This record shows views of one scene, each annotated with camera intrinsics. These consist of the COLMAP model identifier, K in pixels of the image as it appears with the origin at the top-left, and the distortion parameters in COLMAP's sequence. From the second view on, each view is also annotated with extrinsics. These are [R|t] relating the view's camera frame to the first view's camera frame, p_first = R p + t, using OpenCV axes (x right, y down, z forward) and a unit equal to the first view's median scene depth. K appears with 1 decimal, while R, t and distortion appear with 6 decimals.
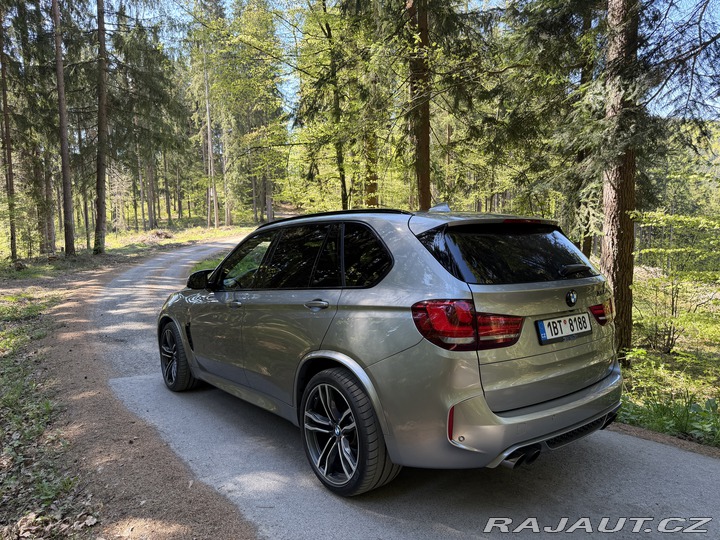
lens RADIAL K [[507.0, 0, 360.0], [0, 507.0, 270.0], [0, 0, 1]] dist [-0.005633, -0.001197]
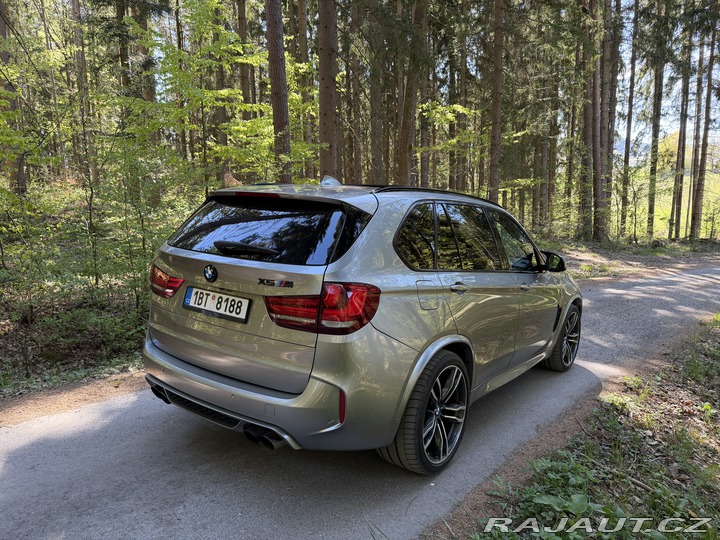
lens RADIAL K [[507.0, 0, 360.0], [0, 507.0, 270.0], [0, 0, 1]] dist [-0.005633, -0.001197]
pose [[0.294668, 0.138654, -0.945487, 1.132768], [-0.104998, 0.988125, 0.112183, -0.070949], [0.949814, 0.066217, 0.305727, 0.782870]]
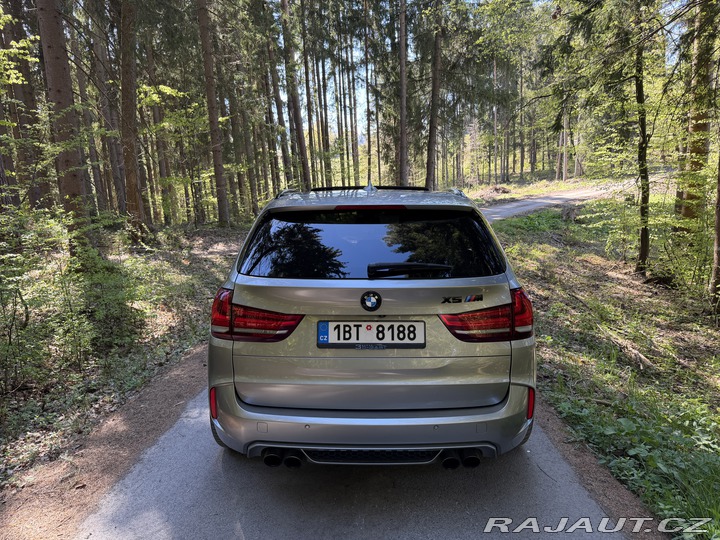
lens RADIAL K [[501.7, 0, 360.0], [0, 501.7, 270.0], [0, 0, 1]] dist [0.030708, -0.002456]
pose [[0.773652, 0.089811, -0.627213, 0.742905], [-0.031248, 0.994107, 0.103803, -0.066254], [0.632840, -0.060708, 0.771899, 0.276443]]
